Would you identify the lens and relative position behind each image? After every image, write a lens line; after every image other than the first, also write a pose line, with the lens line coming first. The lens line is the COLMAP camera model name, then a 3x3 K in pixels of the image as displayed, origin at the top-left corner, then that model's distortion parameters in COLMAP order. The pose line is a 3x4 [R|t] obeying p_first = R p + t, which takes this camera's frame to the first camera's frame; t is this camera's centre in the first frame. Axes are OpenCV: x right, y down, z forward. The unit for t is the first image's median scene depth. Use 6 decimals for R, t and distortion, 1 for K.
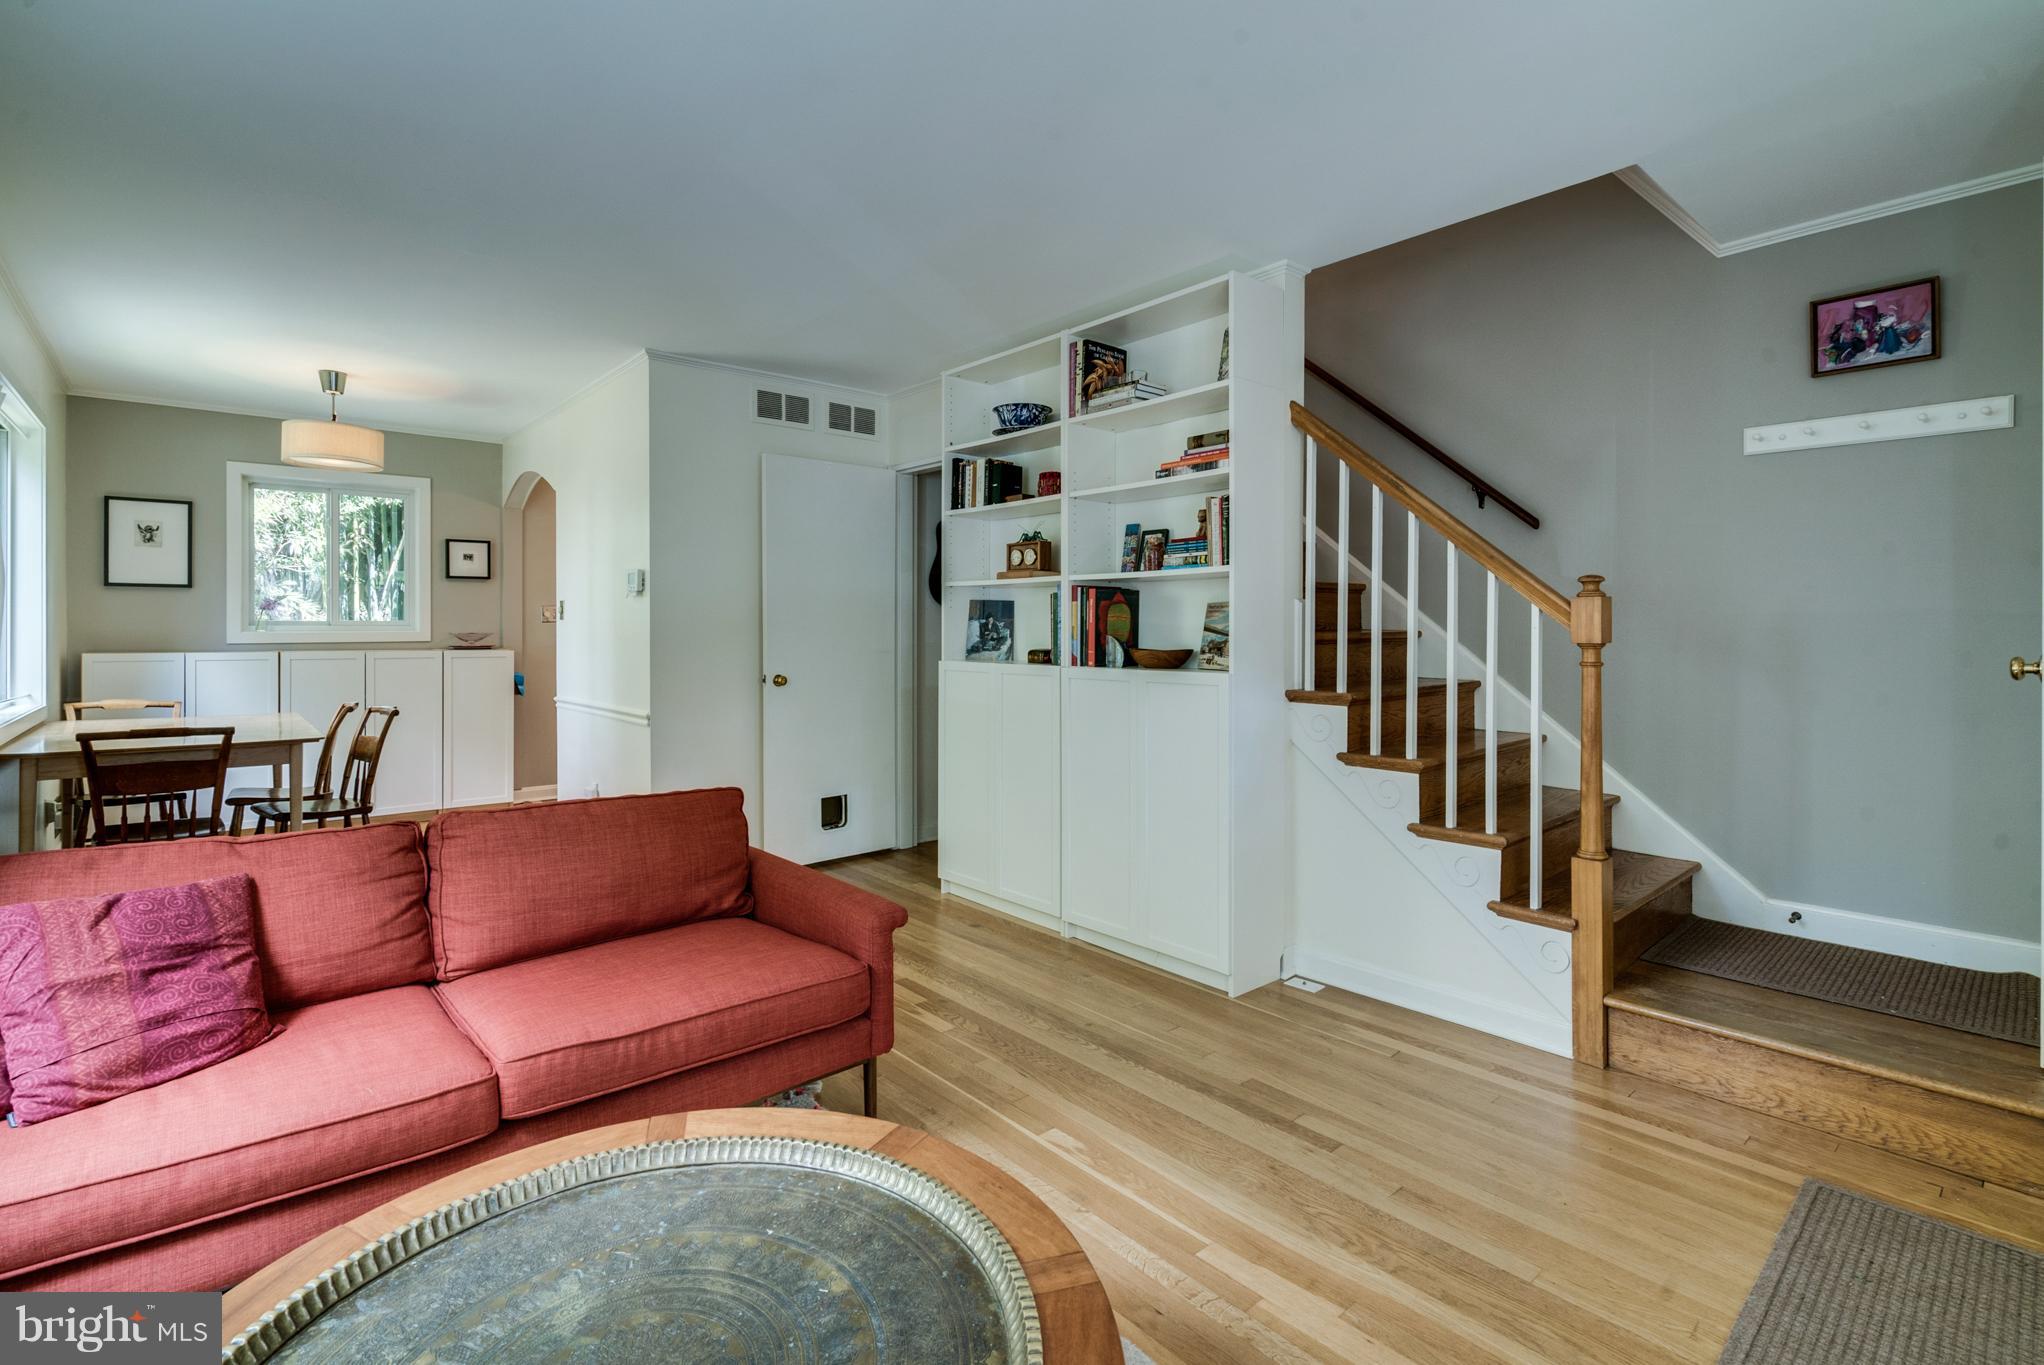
lens RADIAL K [[929.5, 0, 986.5], [0, 929.5, 632.1], [0, 0, 1]] dist [-0.003761, -0.001360]
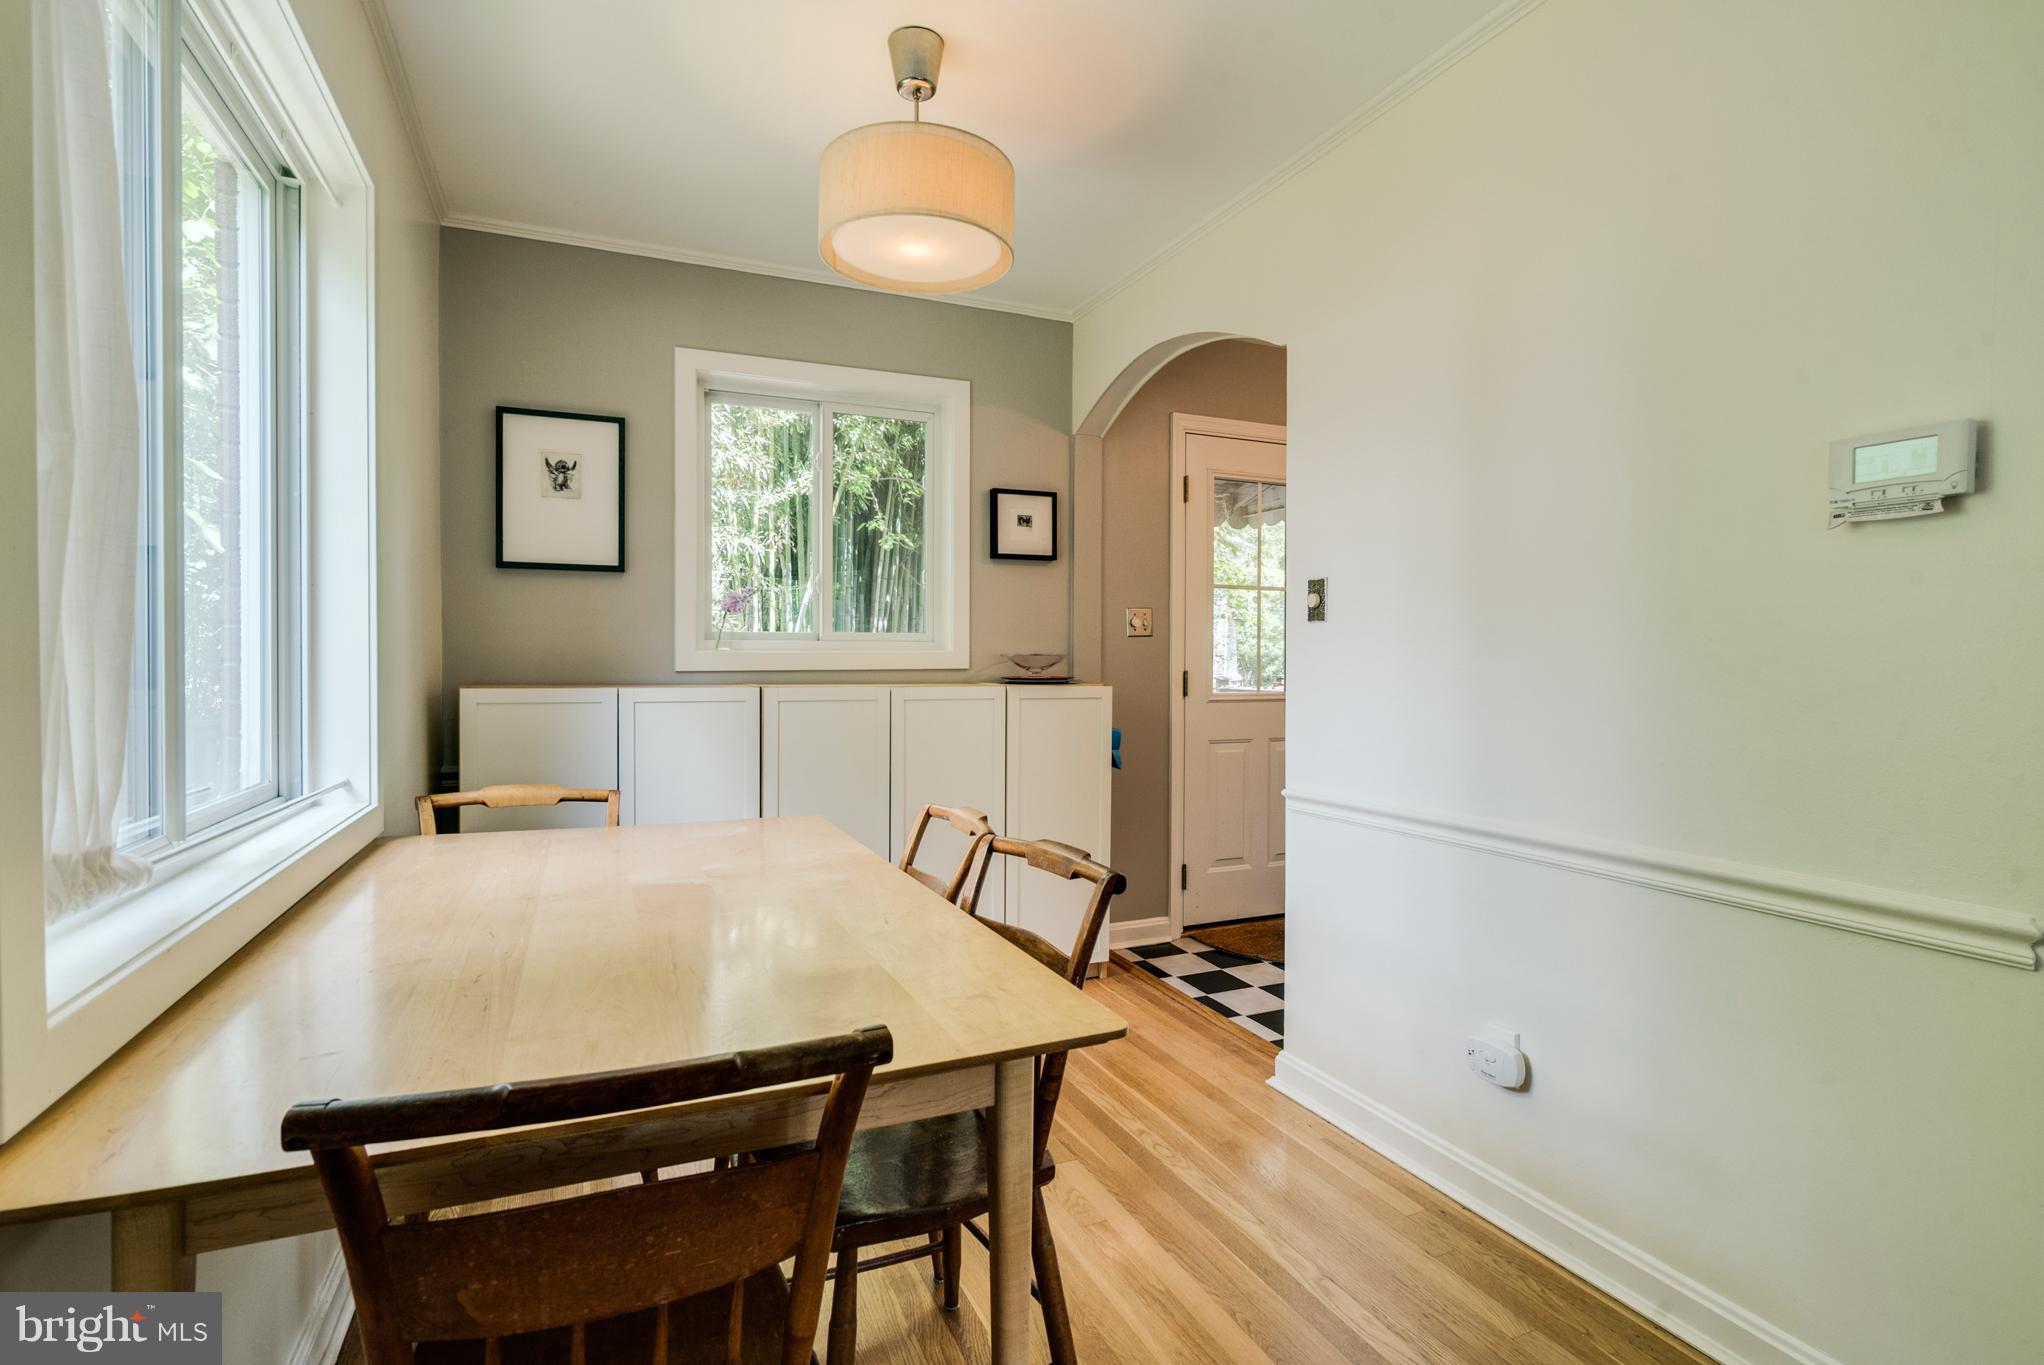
lens RADIAL K [[1003.8, 0, 1031.0], [0, 1003.8, 671.2], [0, 0, 1]] dist [-0.011832, 0.001882]
pose [[0.957858, 0.007086, -0.287154, -0.458495], [-0.003670, 0.999916, 0.012431, 0.004255], [0.287218, -0.010853, 0.957804, 0.500538]]
